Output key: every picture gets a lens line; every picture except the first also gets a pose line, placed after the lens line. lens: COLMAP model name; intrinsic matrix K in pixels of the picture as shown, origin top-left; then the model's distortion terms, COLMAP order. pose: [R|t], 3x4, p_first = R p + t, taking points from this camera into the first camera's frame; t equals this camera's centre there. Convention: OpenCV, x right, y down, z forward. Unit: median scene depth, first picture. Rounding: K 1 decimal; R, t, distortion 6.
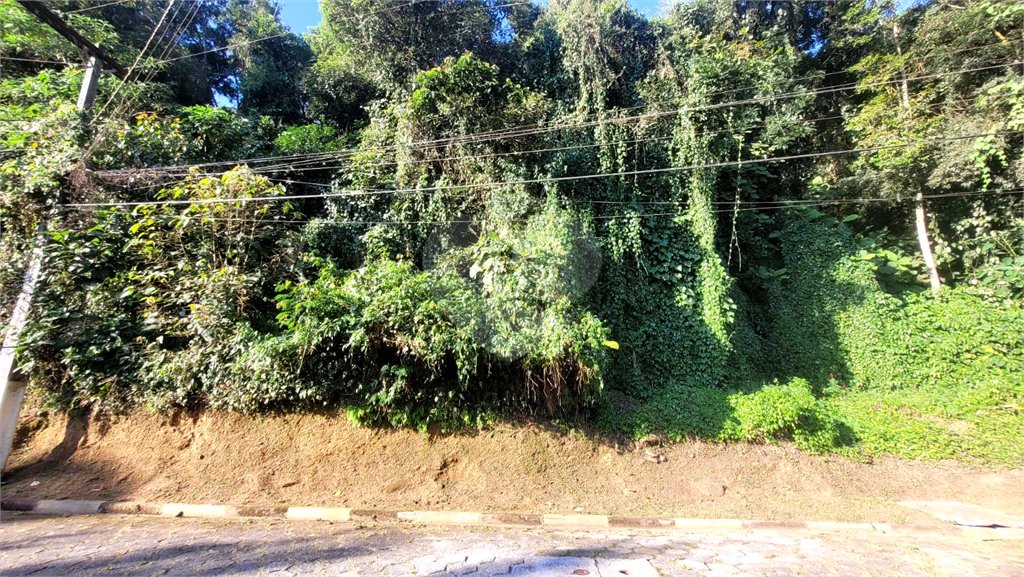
lens RADIAL K [[403.2, 0, 511.4], [0, 403.2, 290.7], [0, 0, 1]] dist [0.002369, -0.000838]
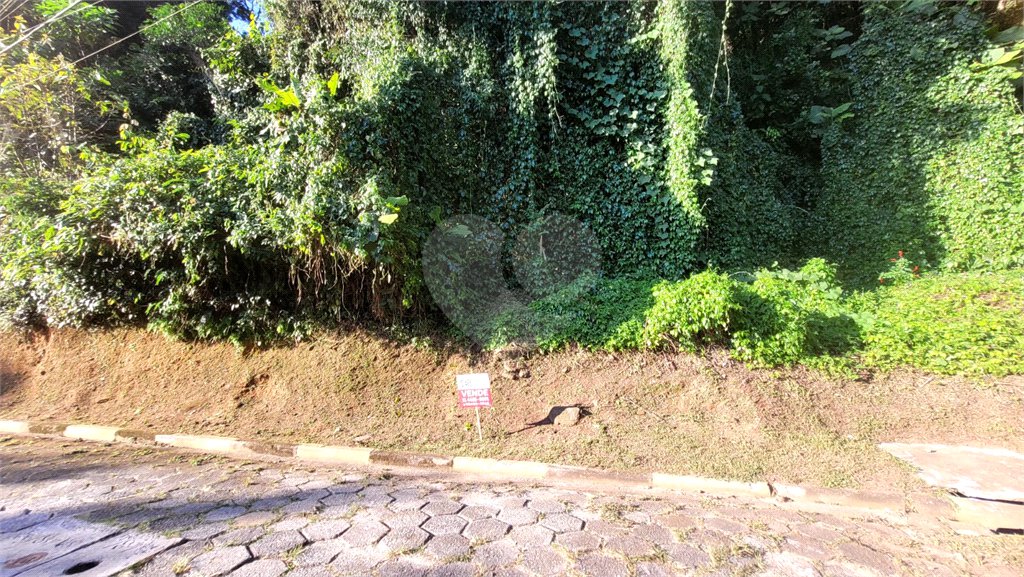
lens RADIAL K [[403.2, 0, 511.2], [0, 403.2, 289.5], [0, 0, 1]] dist [0.002369, -0.000838]
pose [[0.970126, -0.049019, -0.237599, 0.371094], [0.096736, 0.976308, 0.193559, 0.085972], [0.222482, -0.210761, 0.951883, 0.231243]]
